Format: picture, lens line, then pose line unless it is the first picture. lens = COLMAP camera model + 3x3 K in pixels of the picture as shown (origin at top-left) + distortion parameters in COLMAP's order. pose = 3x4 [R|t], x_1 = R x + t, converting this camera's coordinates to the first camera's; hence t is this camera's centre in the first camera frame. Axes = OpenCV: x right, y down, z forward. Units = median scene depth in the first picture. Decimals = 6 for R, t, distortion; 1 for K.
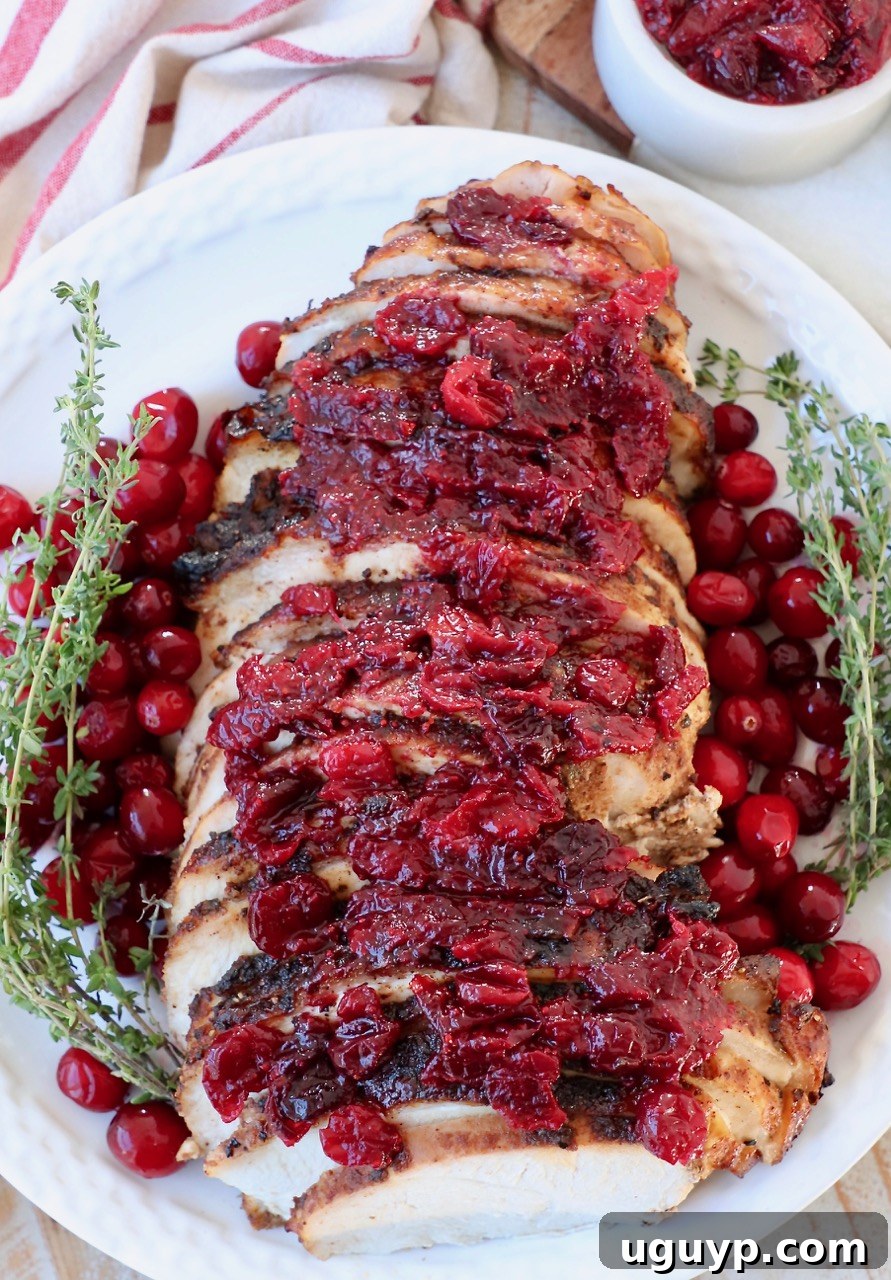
lens RADIAL K [[2064.5, 0, 463.8], [0, 2064.5, 582.9], [0, 0, 1]] dist [-0.289420, 0.972380]
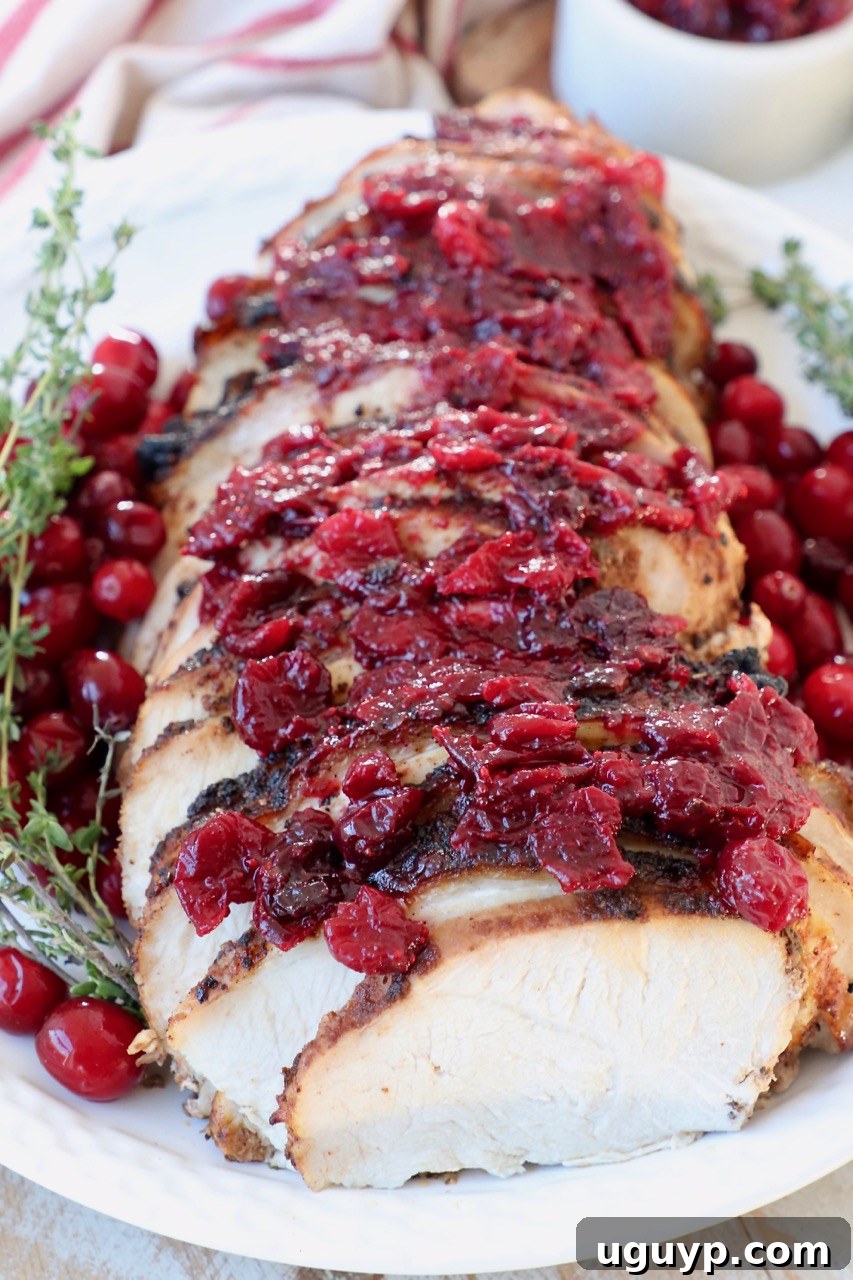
lens RADIAL K [[2355.7, 0, 426.8], [0, 2355.7, 592.5], [0, 0, 1]] dist [-0.150521, 0.027777]
pose [[0.998126, -0.007227, 0.060760, -0.080028], [0.035001, 0.881926, -0.470086, 0.550633], [-0.050188, 0.471332, 0.880527, 0.120467]]
